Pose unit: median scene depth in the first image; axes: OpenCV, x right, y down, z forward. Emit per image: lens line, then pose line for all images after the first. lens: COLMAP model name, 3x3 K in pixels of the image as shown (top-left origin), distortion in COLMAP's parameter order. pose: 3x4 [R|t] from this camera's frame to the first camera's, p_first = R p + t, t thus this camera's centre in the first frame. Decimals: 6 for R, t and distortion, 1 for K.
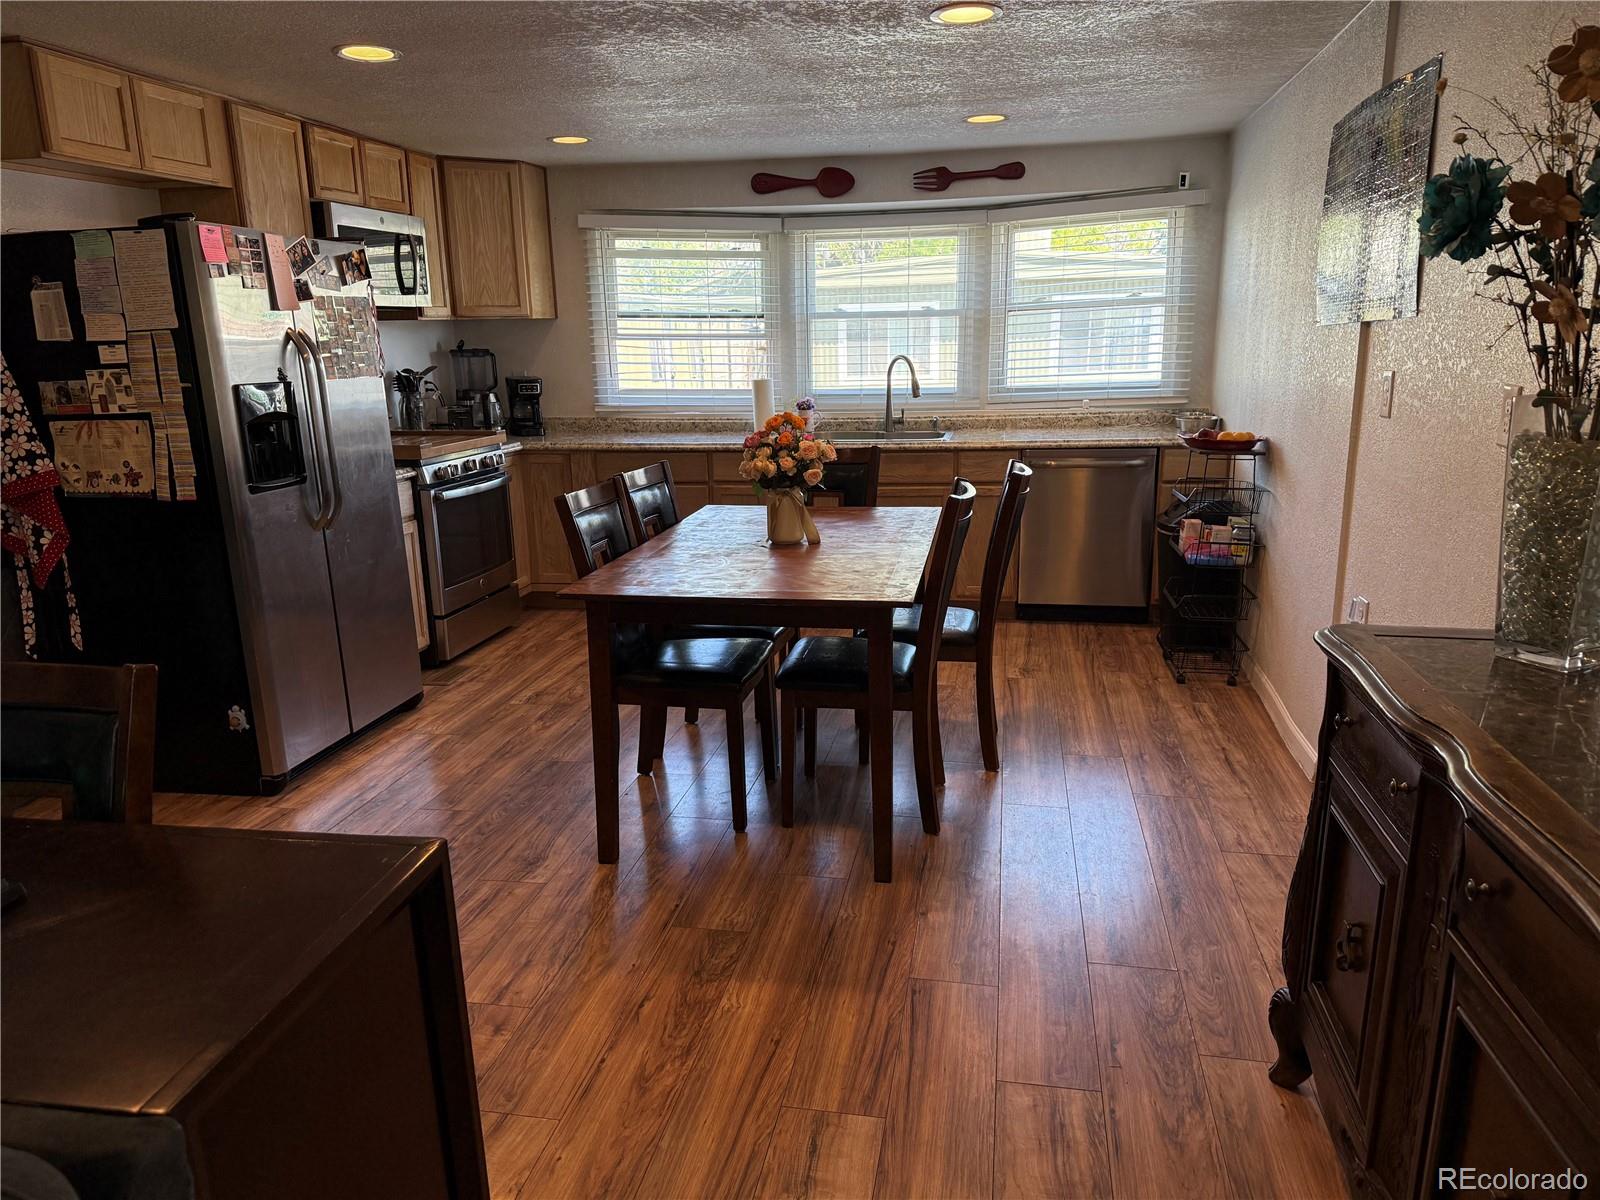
lens RADIAL K [[1113.0, 0, 803.0], [0, 1113.0, 624.2], [0, 0, 1]] dist [0.081795, -0.147713]
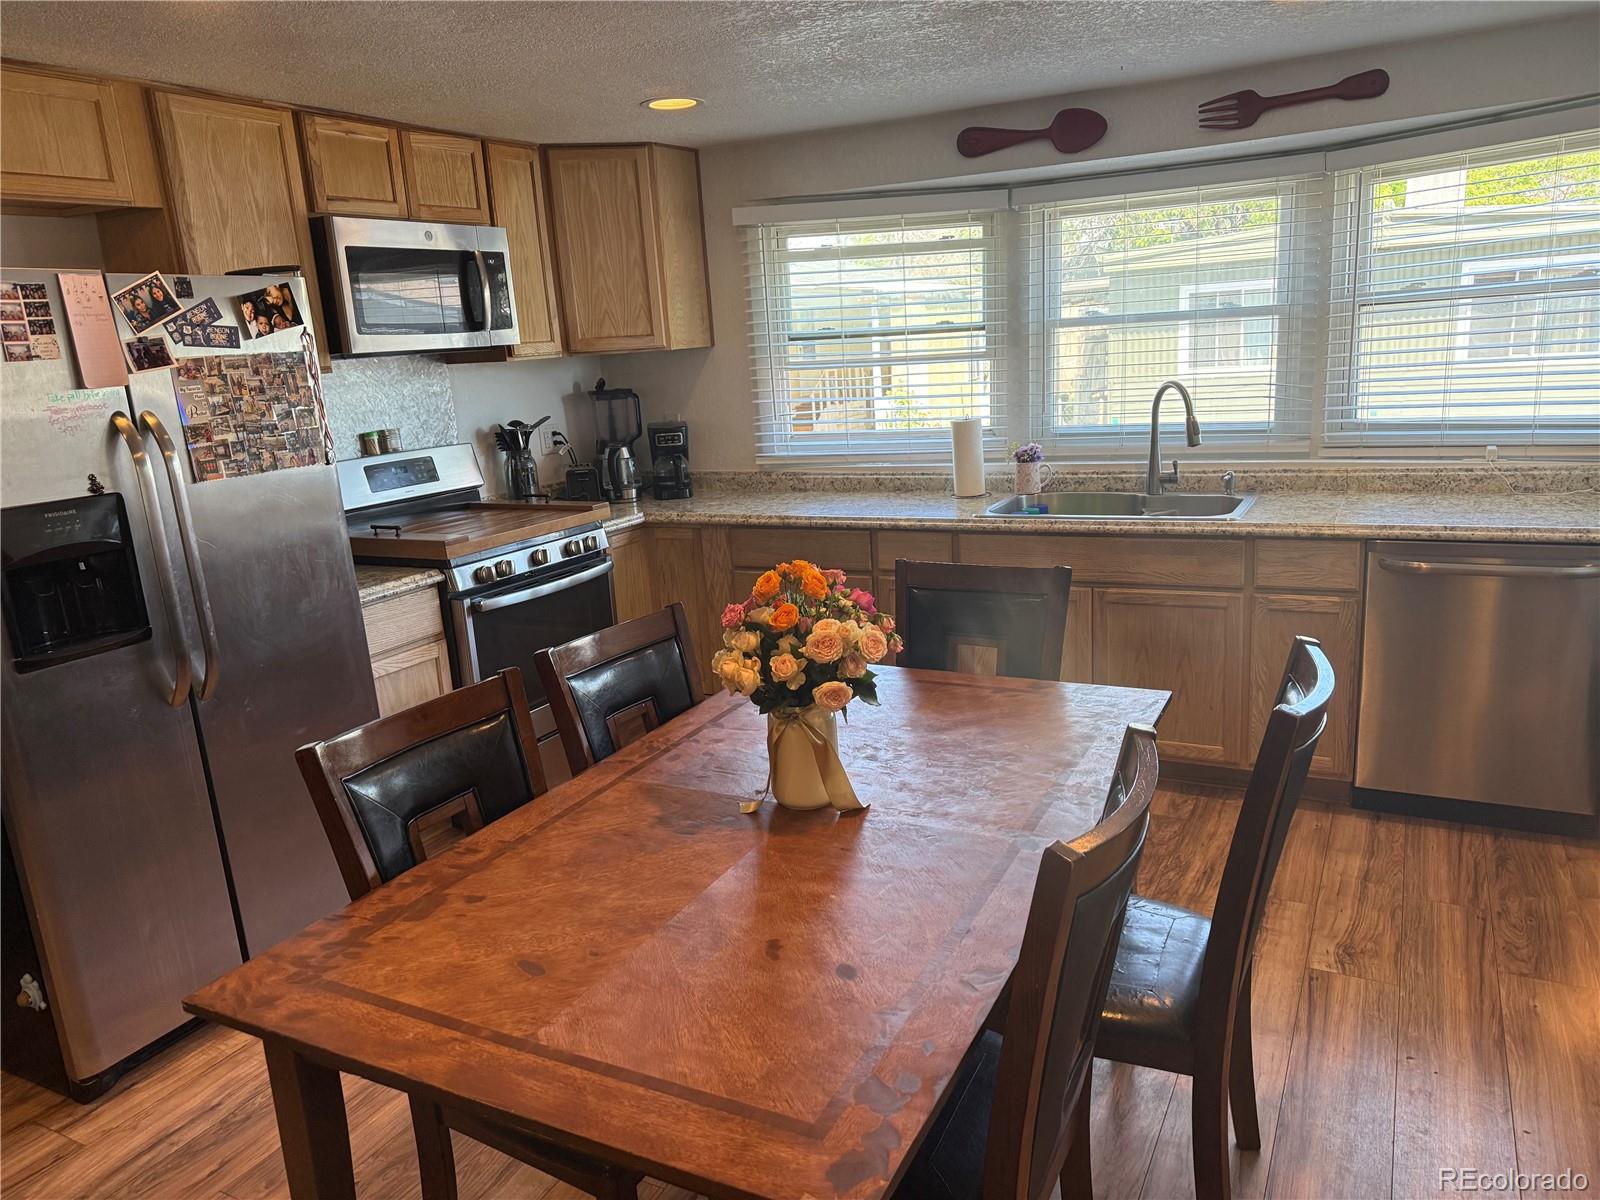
lens RADIAL K [[1128.6, 0, 797.6], [0, 1128.6, 616.9], [0, 0, 1]] dist [0.083868, -0.131316]
pose [[0.952659, 0.032298, -0.302320, 0.090053], [-0.032832, 0.999455, 0.003318, -0.104681], [0.302262, 0.006765, 0.953201, 0.317158]]
